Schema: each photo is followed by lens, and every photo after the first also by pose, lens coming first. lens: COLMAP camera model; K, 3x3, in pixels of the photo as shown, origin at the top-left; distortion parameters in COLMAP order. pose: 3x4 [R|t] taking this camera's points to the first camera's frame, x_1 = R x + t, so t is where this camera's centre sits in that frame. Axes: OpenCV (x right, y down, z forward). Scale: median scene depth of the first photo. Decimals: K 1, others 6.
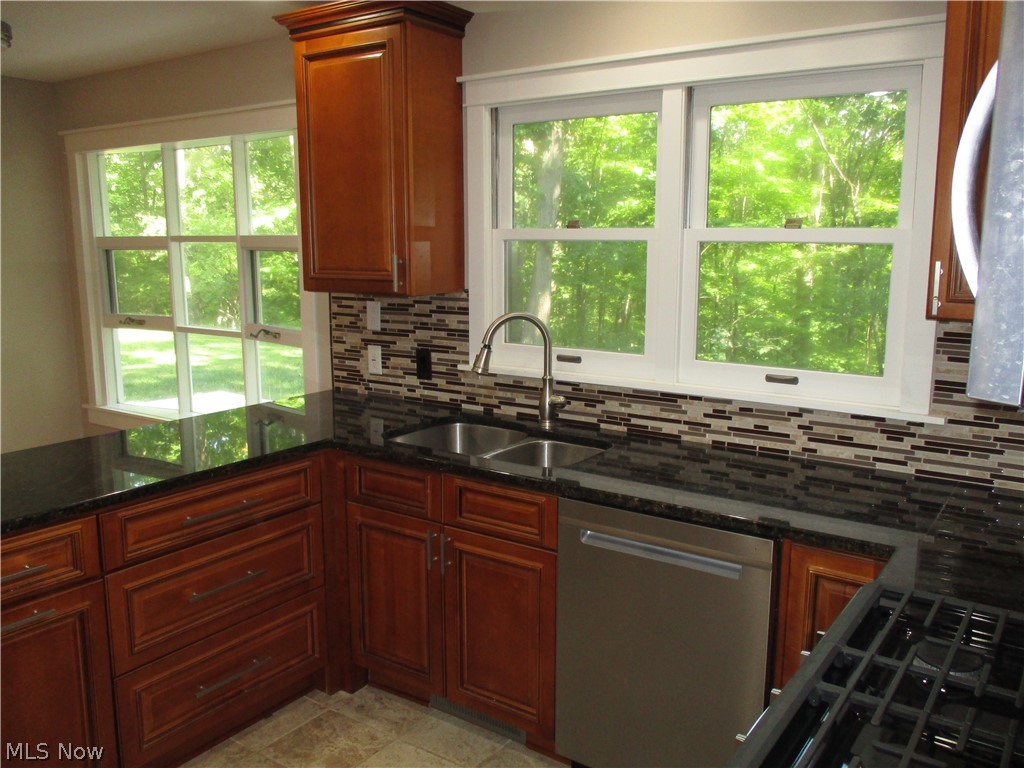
lens RADIAL K [[855.2, 0, 511.9], [0, 855.2, 384.8], [0, 0, 1]] dist [-0.042674, 0.020048]
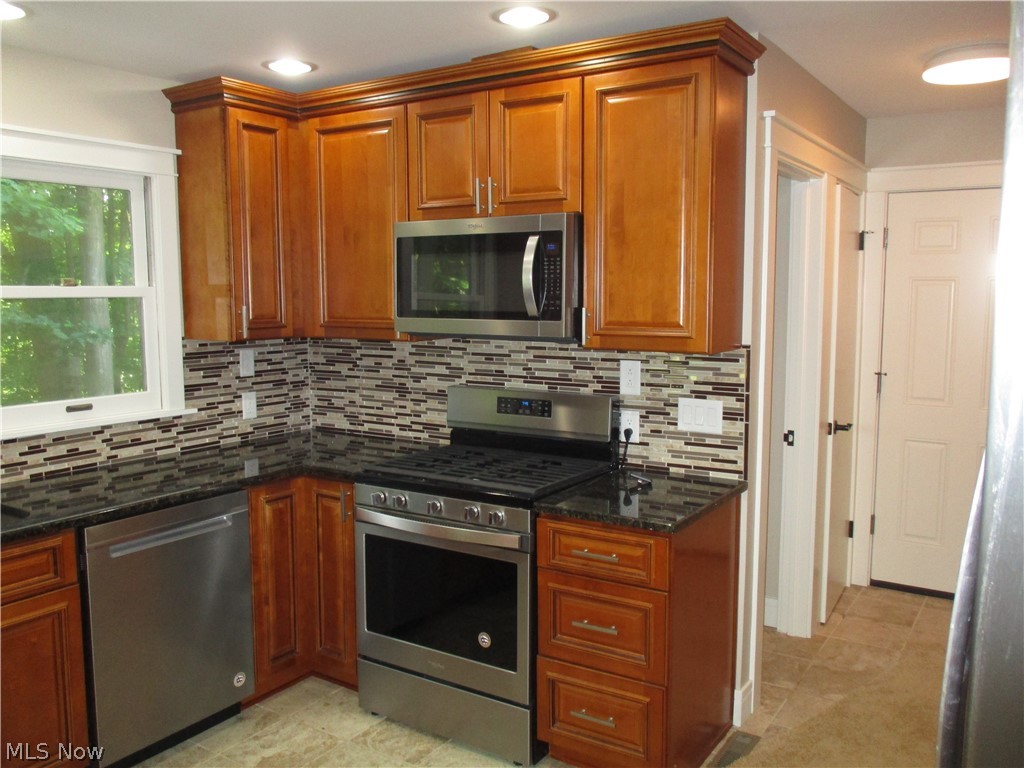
lens RADIAL K [[855.2, 0, 512.7], [0, 855.2, 382.2], [0, 0, 1]] dist [-0.042674, 0.020048]
pose [[-0.029657, -0.111983, 0.993267, -0.701854], [0.171239, 0.978445, 0.115425, -0.058978], [-0.984783, 0.173509, -0.009842, 0.300138]]
